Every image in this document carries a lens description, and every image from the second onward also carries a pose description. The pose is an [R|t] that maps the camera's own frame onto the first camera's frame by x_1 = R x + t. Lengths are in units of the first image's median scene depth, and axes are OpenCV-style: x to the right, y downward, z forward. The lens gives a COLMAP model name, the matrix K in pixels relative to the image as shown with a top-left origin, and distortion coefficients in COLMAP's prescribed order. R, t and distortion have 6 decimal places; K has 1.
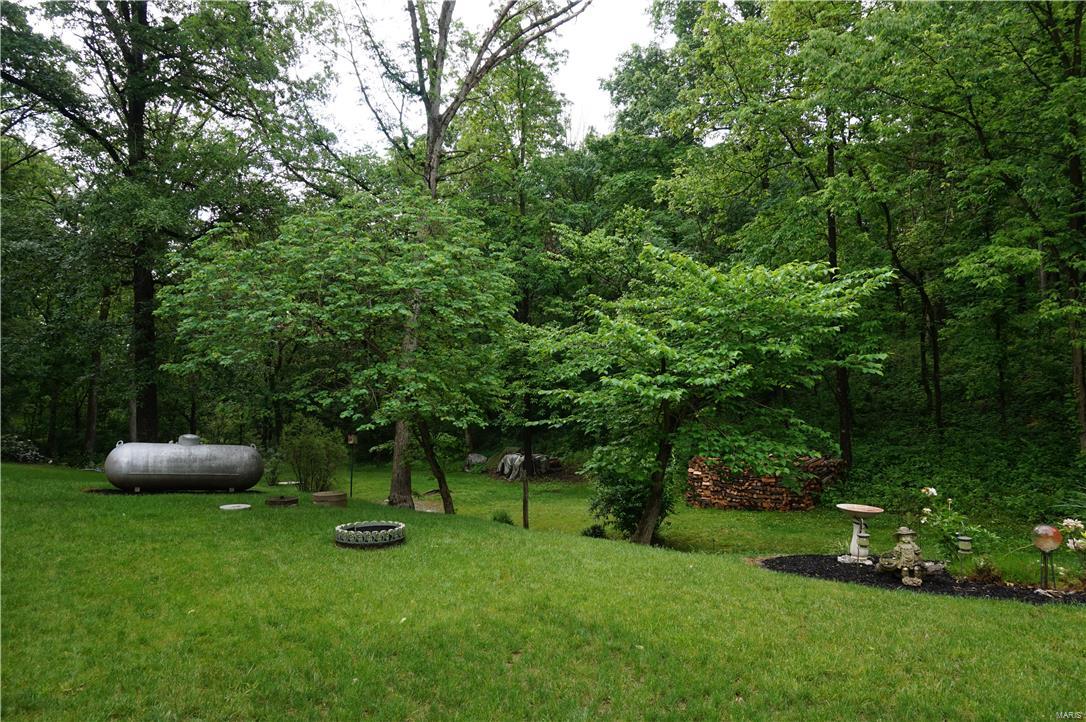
lens RADIAL K [[732.2, 0, 544.8], [0, 732.2, 360.5], [0, 0, 1]] dist [-0.008572, 0.001207]
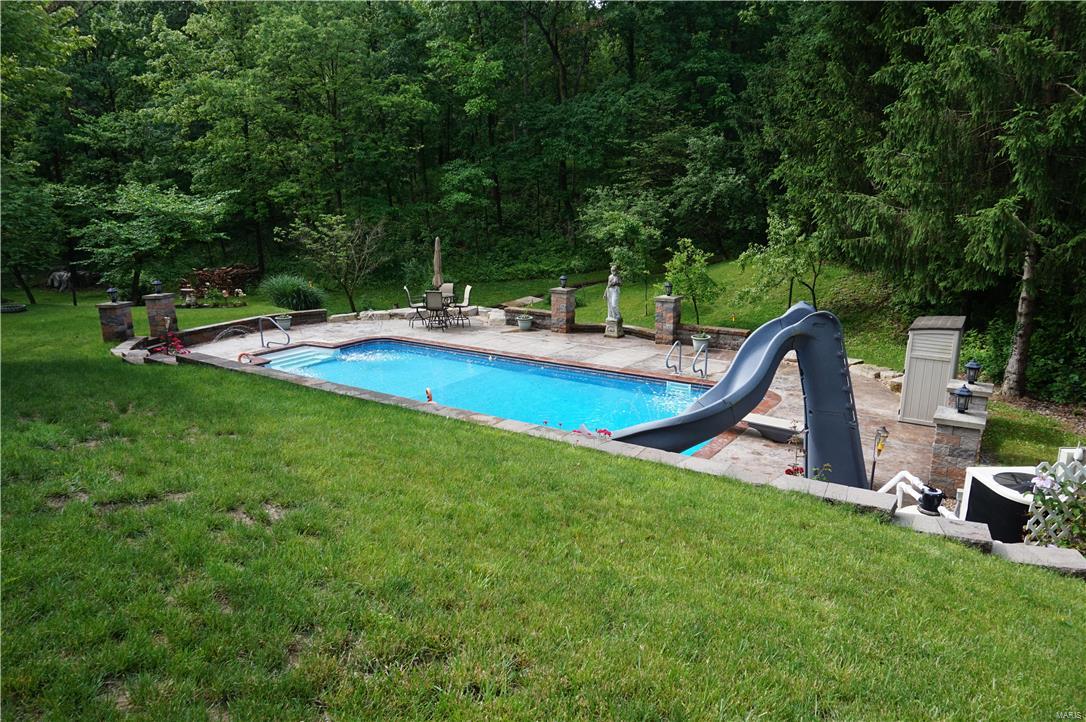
lens RADIAL K [[732.2, 0, 544.7], [0, 732.2, 366.2], [0, 0, 1]] dist [-0.008572, 0.001207]
pose [[0.854000, -0.113707, 0.507696, 0.018405], [-0.030586, 0.963165, 0.267167, -0.099535], [-0.519373, -0.243689, 0.819065, -0.663862]]
